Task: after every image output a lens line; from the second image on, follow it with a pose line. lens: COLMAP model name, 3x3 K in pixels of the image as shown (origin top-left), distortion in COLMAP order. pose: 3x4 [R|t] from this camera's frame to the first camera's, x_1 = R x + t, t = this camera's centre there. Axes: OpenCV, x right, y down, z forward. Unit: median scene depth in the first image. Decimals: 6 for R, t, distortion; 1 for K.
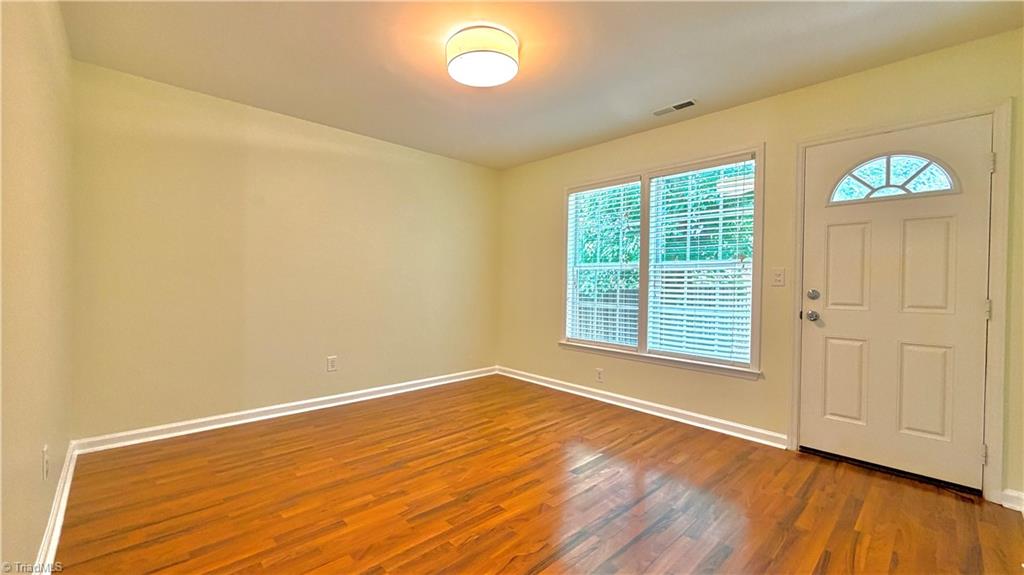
lens RADIAL K [[407.7, 0, 510.6], [0, 407.7, 286.7], [0, 0, 1]] dist [-0.000916, -0.000440]
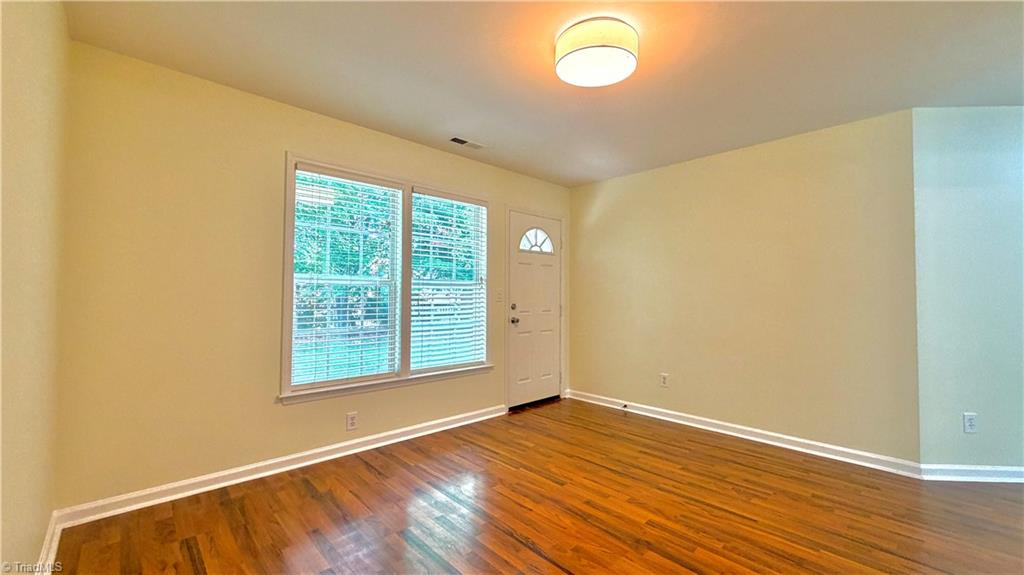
lens RADIAL K [[407.7, 0, 510.6], [0, 407.7, 286.7], [0, 0, 1]] dist [-0.000916, -0.000440]
pose [[0.002129, 0.010401, 0.999944, -0.807689], [0.003547, 0.999940, -0.010408, -0.040545], [-0.999991, 0.003569, 0.002092, 1.009206]]
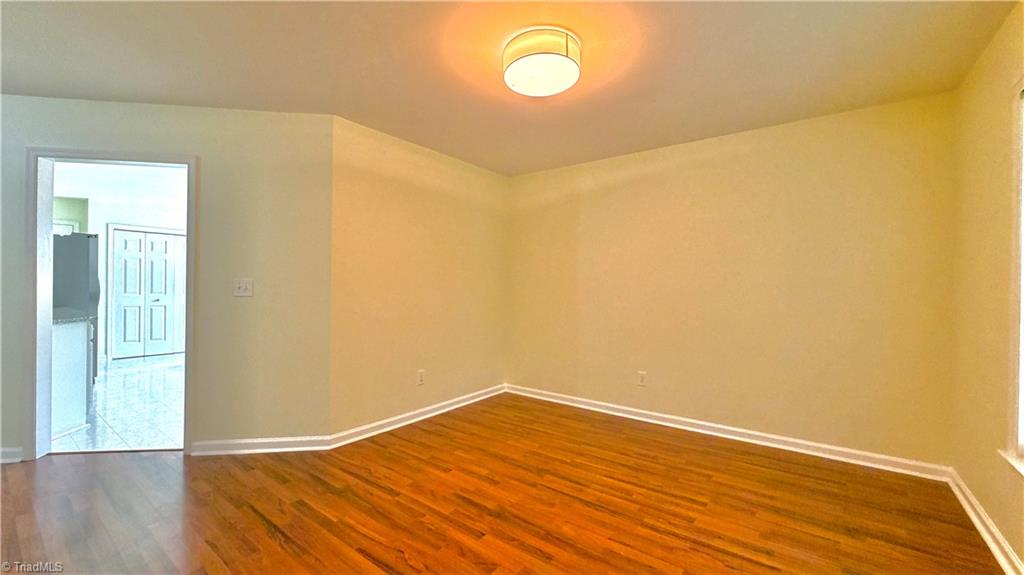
lens RADIAL K [[407.7, 0, 510.6], [0, 407.7, 286.7], [0, 0, 1]] dist [-0.000916, -0.000440]
pose [[0.163591, -0.012671, -0.986447, 0.713553], [-0.019136, 0.999689, -0.016014, -0.029227], [0.986343, 0.021496, 0.163297, 0.669446]]
